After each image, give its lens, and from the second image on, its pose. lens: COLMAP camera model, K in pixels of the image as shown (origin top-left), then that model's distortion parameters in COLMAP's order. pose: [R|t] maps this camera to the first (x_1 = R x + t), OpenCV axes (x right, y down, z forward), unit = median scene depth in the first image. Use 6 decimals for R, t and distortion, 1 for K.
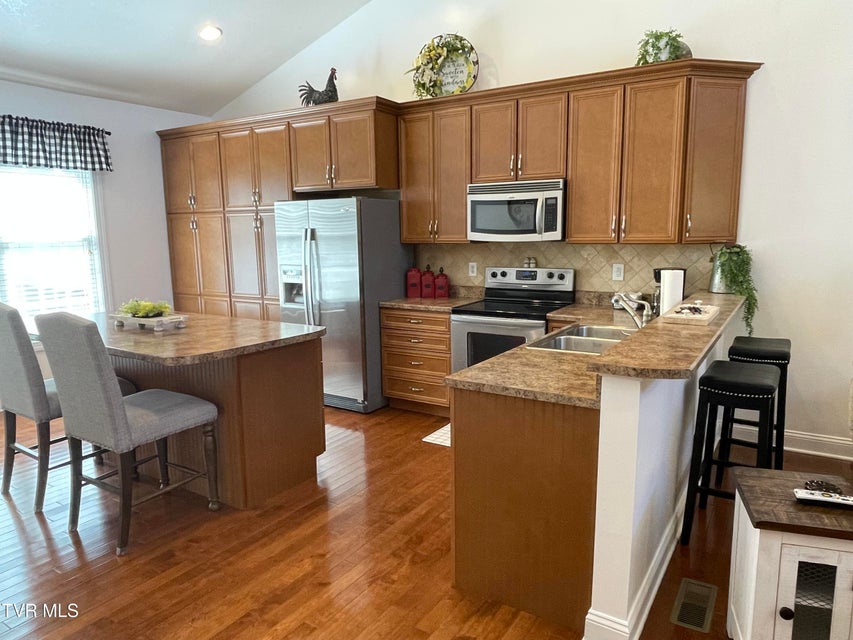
lens RADIAL K [[580.4, 0, 430.2], [0, 580.4, 328.0], [0, 0, 1]] dist [-0.001250, -0.010584]
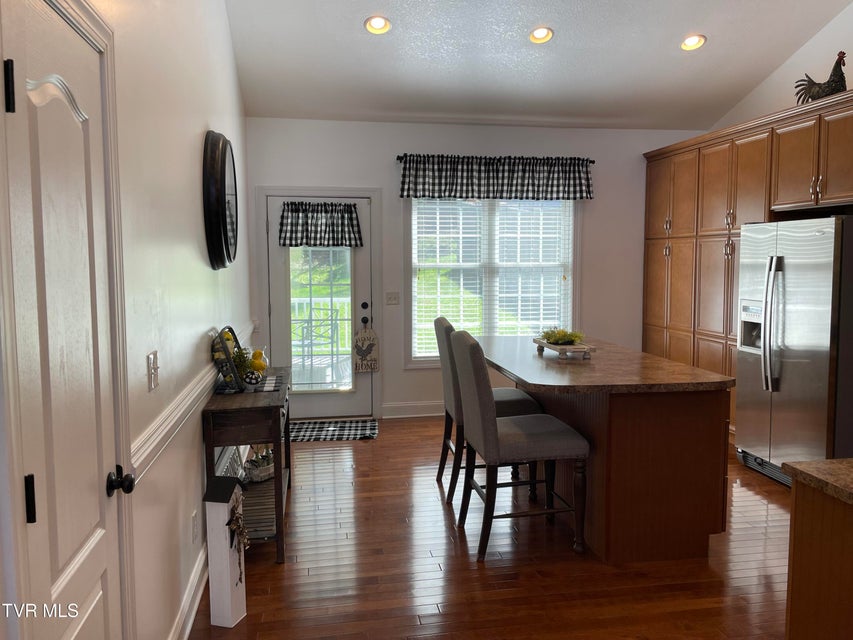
lens RADIAL K [[669.5, 0, 438.5], [0, 669.5, 318.2], [0, 0, 1]] dist [0.096852, -0.135211]
pose [[0.675364, 0.073370, -0.733826, 0.169500], [-0.124207, 0.992141, -0.015115, -0.013896], [0.726950, 0.101354, 0.679169, 0.027810]]
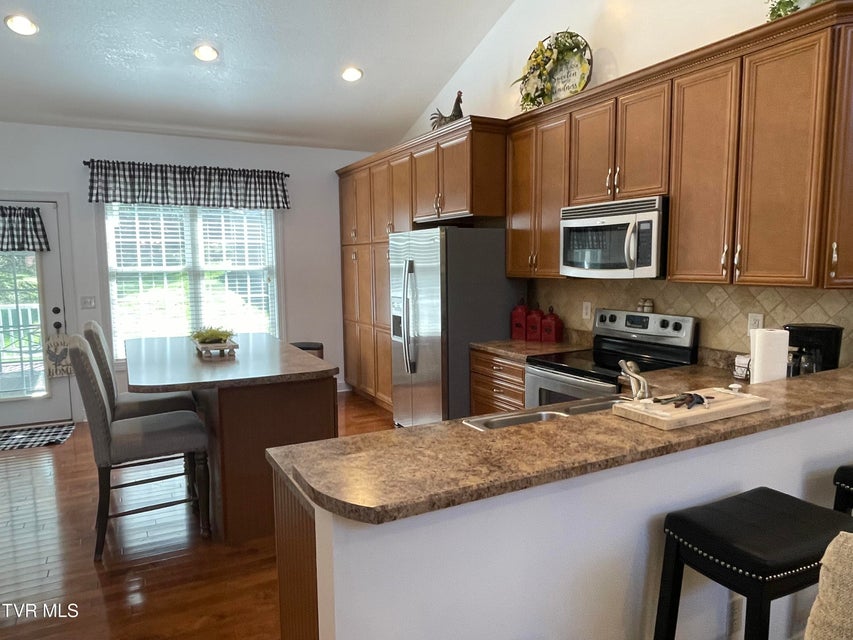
lens RADIAL K [[580.4, 0, 430.2], [0, 580.4, 328.0], [0, 0, 1]] dist [-0.001250, -0.010584]
pose [[0.867534, 0.060728, -0.493657, 0.293898], [-0.083001, 0.996277, -0.023305, -0.040015], [0.490404, 0.061192, 0.869344, 0.188044]]
